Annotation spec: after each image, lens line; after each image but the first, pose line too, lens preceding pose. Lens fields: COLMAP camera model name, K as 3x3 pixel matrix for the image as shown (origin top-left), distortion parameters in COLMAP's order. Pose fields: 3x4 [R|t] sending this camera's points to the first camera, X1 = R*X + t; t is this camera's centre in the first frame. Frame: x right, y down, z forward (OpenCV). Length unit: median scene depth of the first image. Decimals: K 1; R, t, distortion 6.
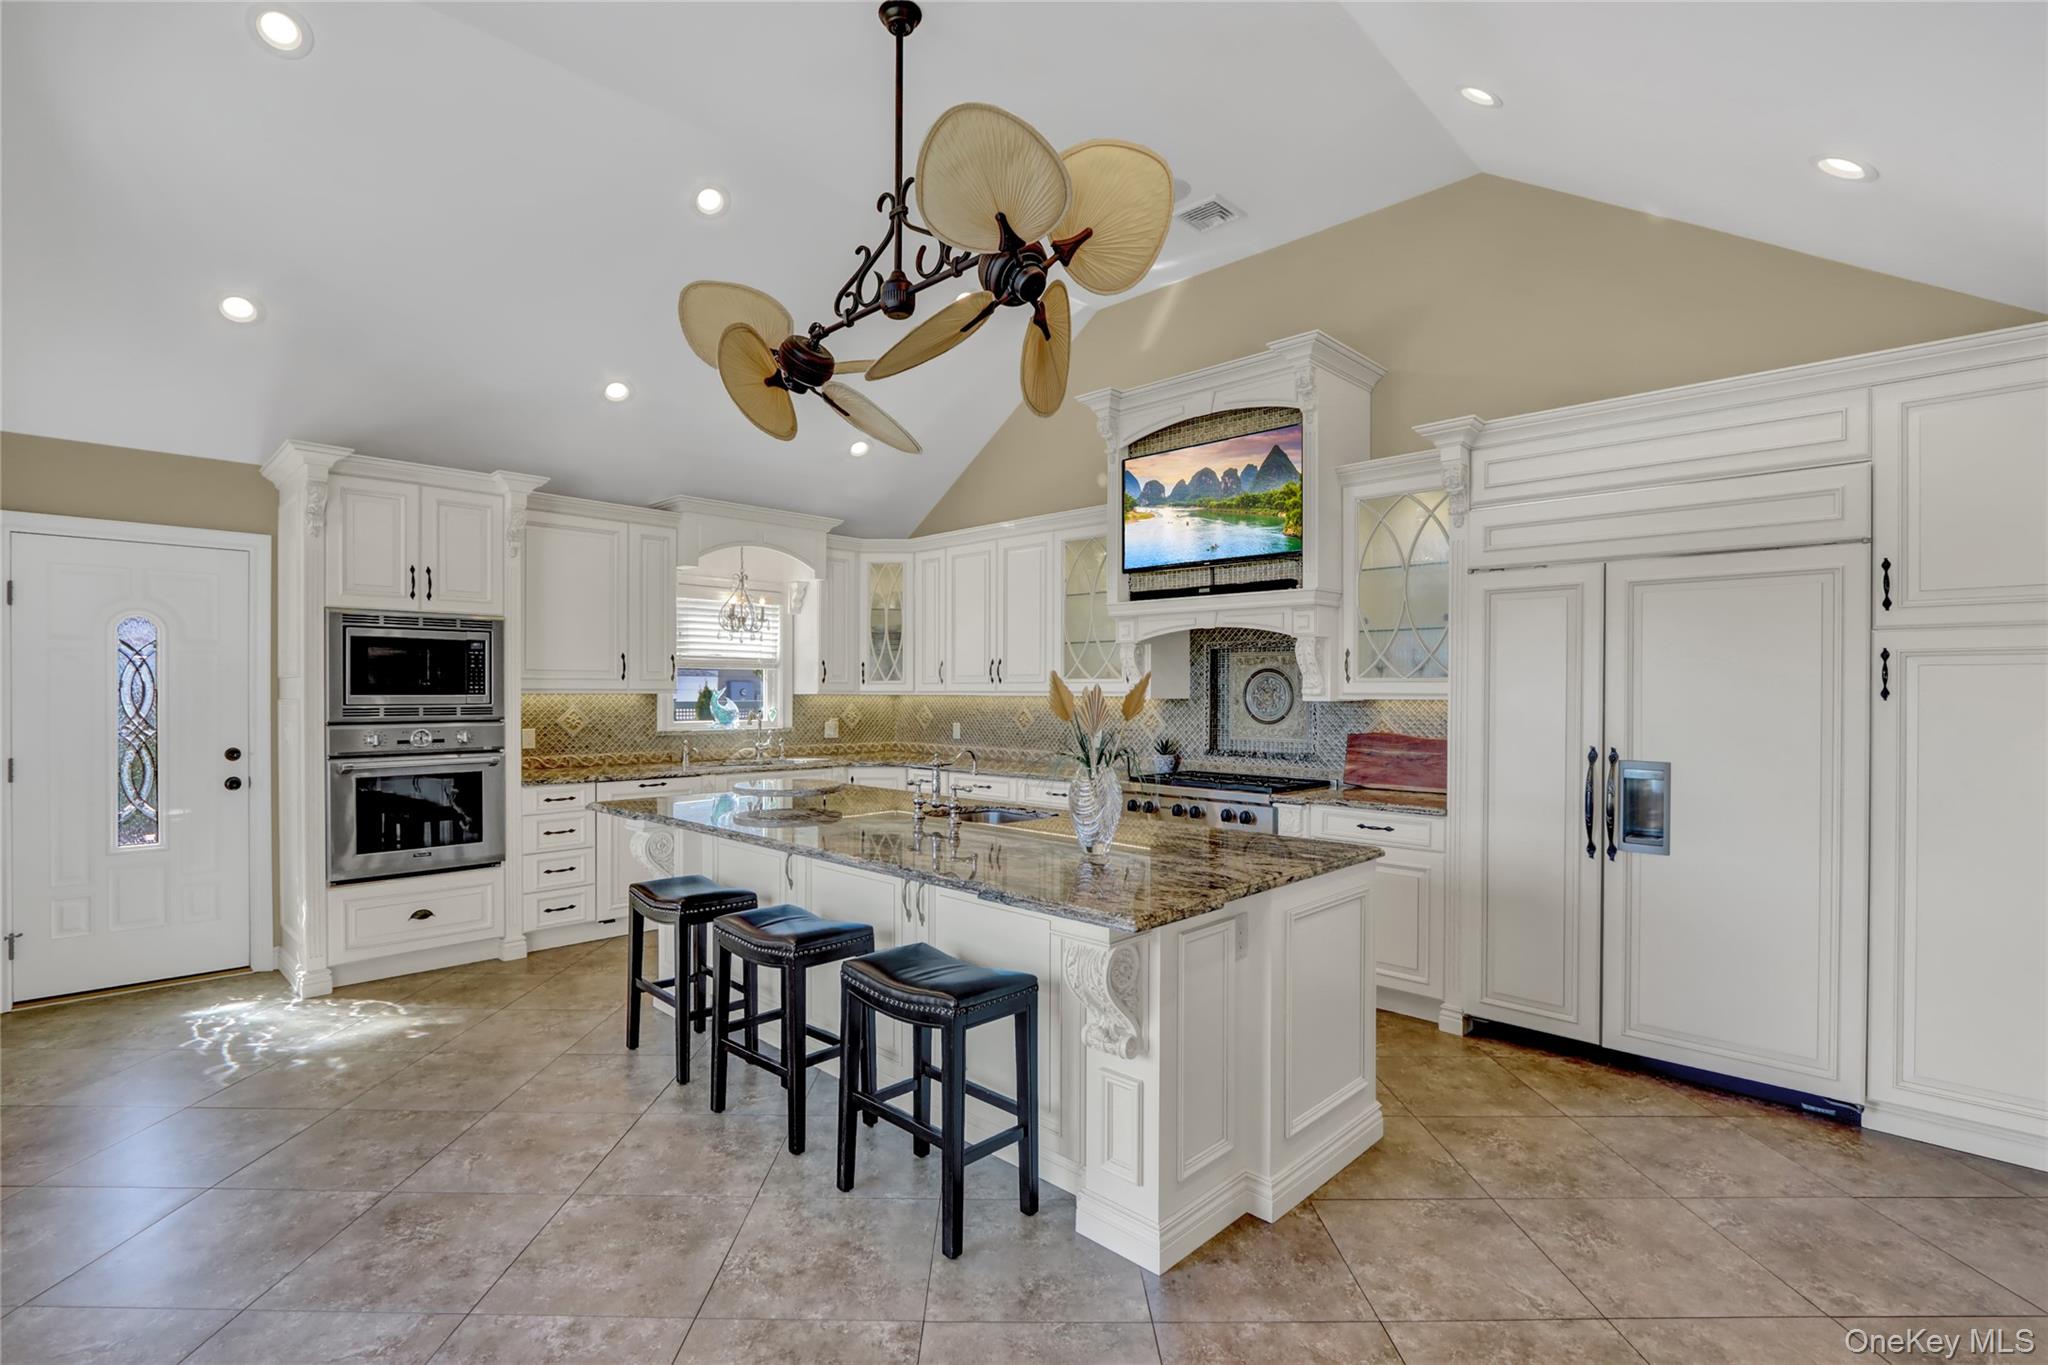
lens RADIAL K [[970.7, 0, 1024.2], [0, 970.7, 691.5], [0, 0, 1]] dist [-0.010540, 0.001233]
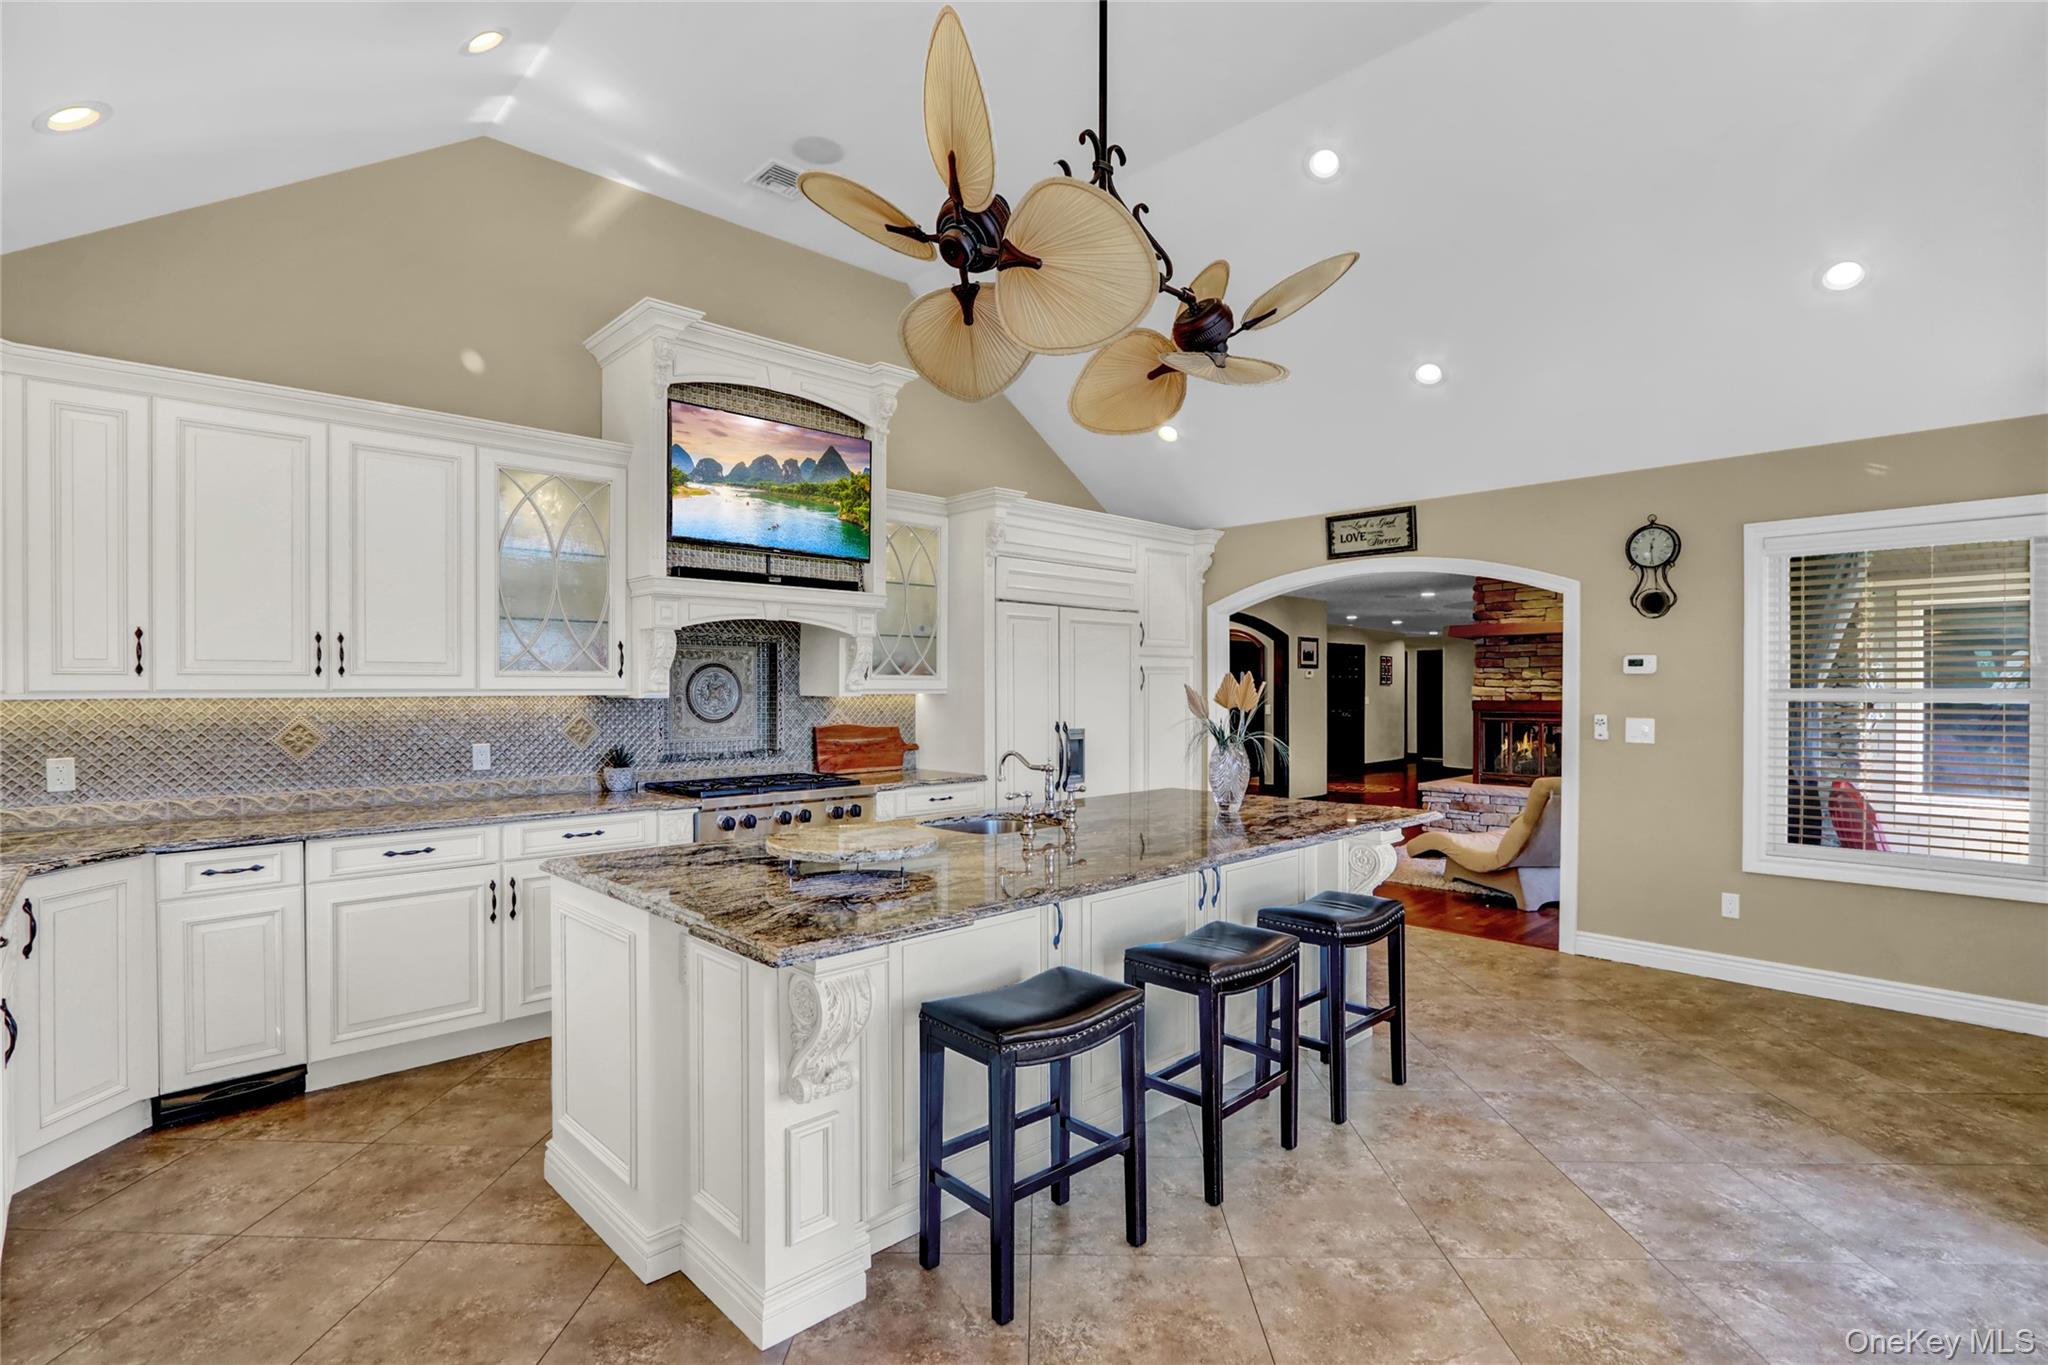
lens RADIAL K [[970.7, 0, 1024.2], [0, 970.7, 683.9], [0, 0, 1]] dist [-0.010540, 0.001233]
pose [[0.027019, -0.001289, 0.999634, -0.742364], [0.001809, 0.999998, 0.001240, -0.004907], [-0.999633, 0.001775, 0.027022, 0.741889]]
